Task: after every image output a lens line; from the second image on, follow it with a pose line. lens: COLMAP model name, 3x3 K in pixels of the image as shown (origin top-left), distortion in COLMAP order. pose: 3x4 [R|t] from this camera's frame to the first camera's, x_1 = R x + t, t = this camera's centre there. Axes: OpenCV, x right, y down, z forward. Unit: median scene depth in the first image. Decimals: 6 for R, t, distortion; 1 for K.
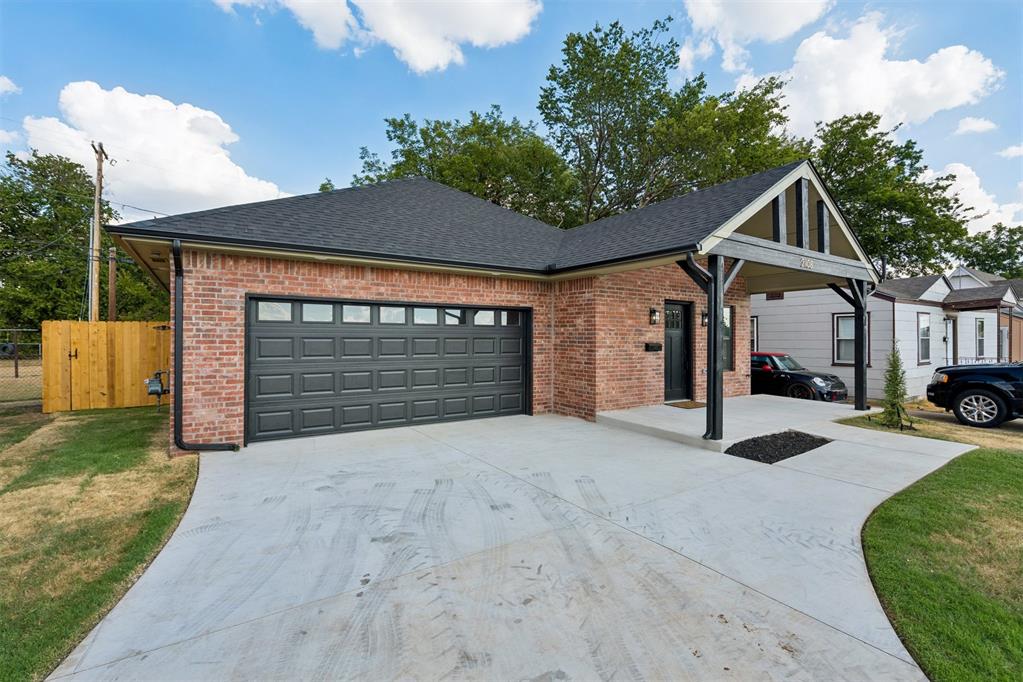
lens RADIAL K [[465.0, 0, 510.8], [0, 465.0, 334.6], [0, 0, 1]] dist [-0.002931, 0.001610]
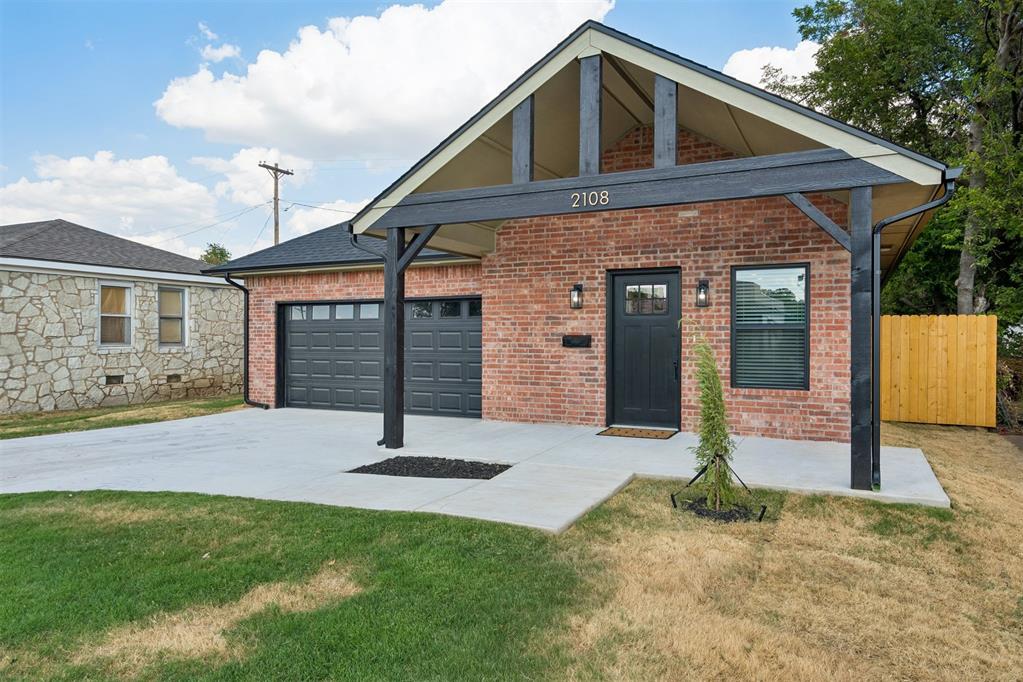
lens RADIAL K [[684.7, 0, 513.5], [0, 684.7, 338.7], [0, 0, 1]] dist [0.008854, -0.002612]
pose [[0.504456, -0.002708, -0.863433, 1.180005], [0.009050, 0.999957, 0.002151, 0.020533], [0.863390, -0.008899, 0.504459, 0.412432]]
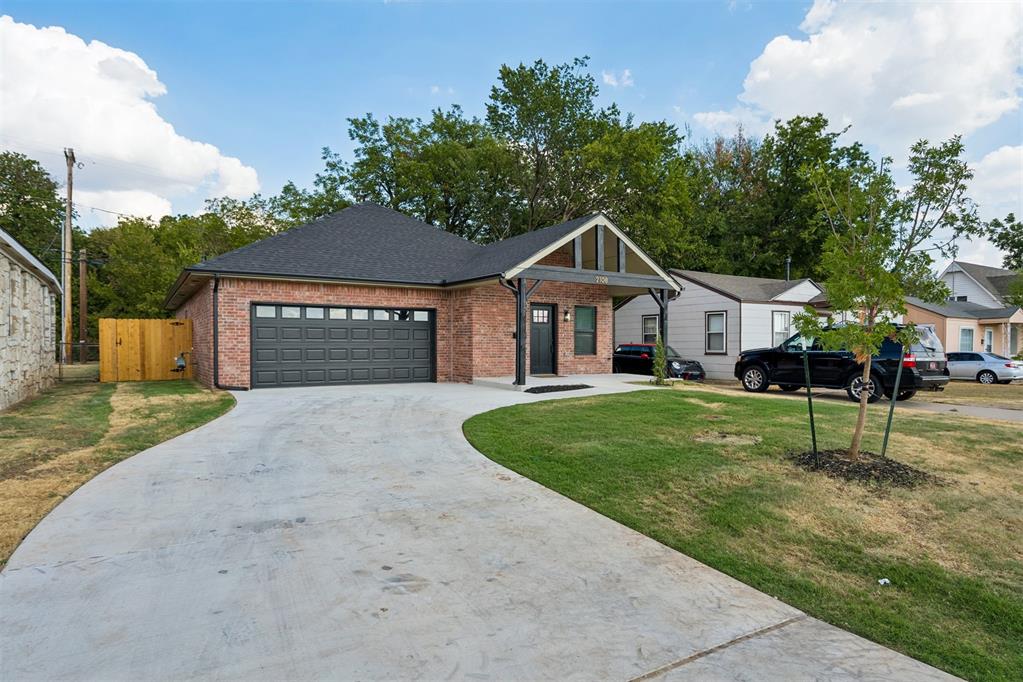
lens RADIAL K [[600.8, 0, 514.7], [0, 600.8, 351.4], [0, 0, 1]] dist [0.004883, 0.003423]
pose [[0.999891, -0.002122, -0.014590, 0.327940], [0.002378, 0.999843, 0.017559, 0.044449], [0.014551, -0.017592, 0.999739, -0.900930]]
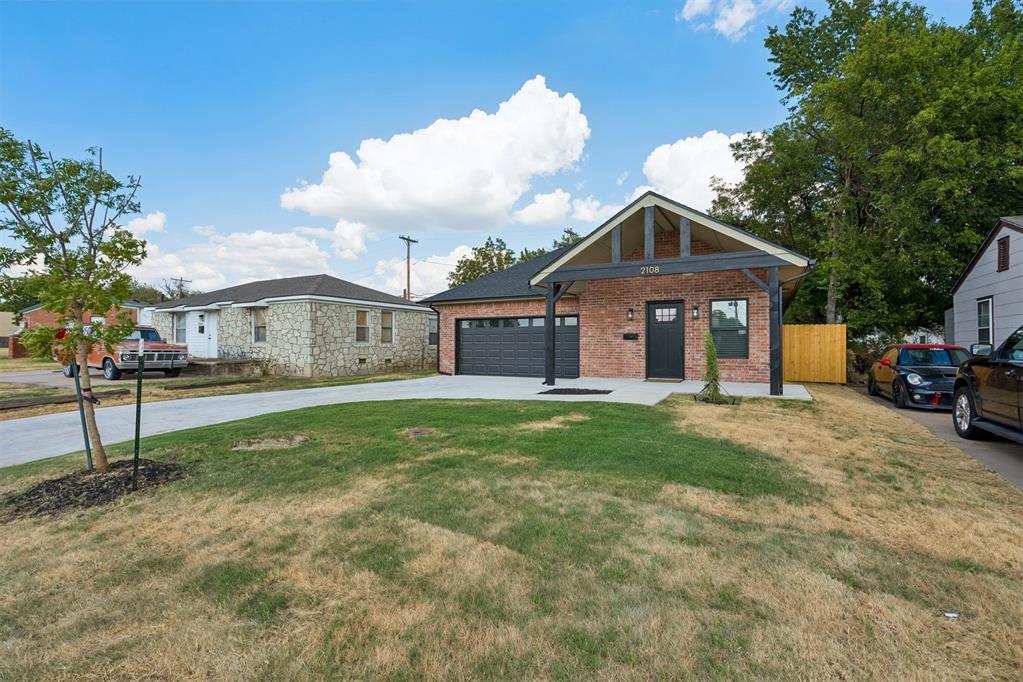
lens RADIAL K [[465.0, 0, 513.6], [0, 465.0, 338.5], [0, 0, 1]] dist [-0.002931, 0.001610]
pose [[0.469944, -0.017220, -0.882528, 1.425574], [0.008938, 0.999851, -0.014749, 0.051740], [0.882651, -0.000957, 0.470028, 0.025111]]
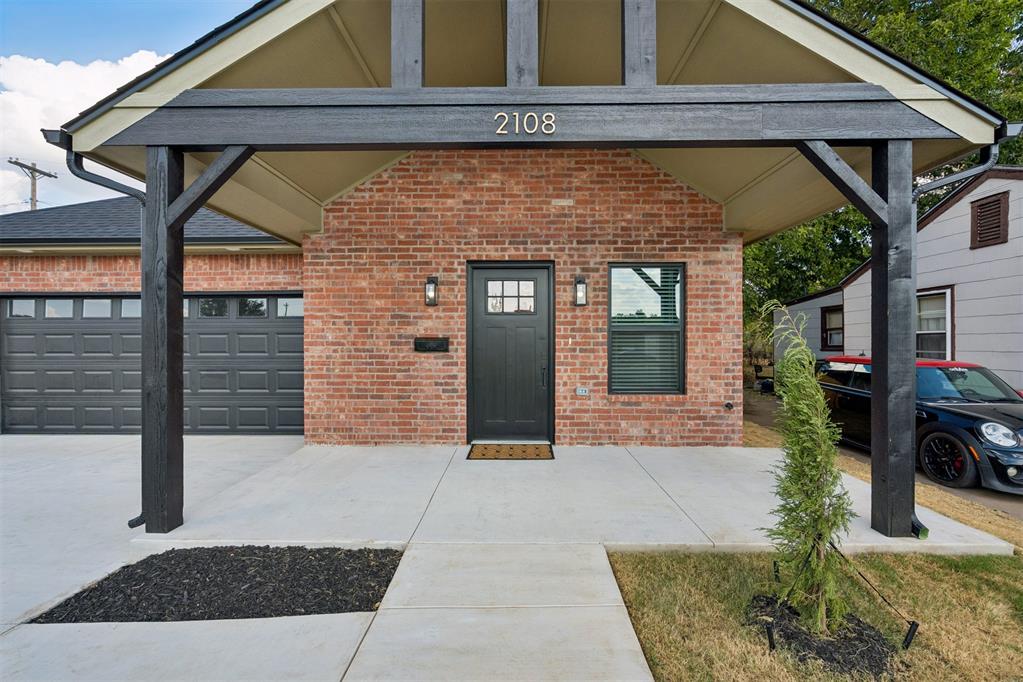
lens RADIAL K [[468.4, 0, 508.2], [0, 468.4, 344.7], [0, 0, 1]] dist [-0.004997, 0.000417]
pose [[0.822979, -0.001574, -0.568070, 0.740394], [0.009075, 0.999905, 0.010377, 0.022220], [0.568000, -0.013695, 0.822915, 0.588725]]
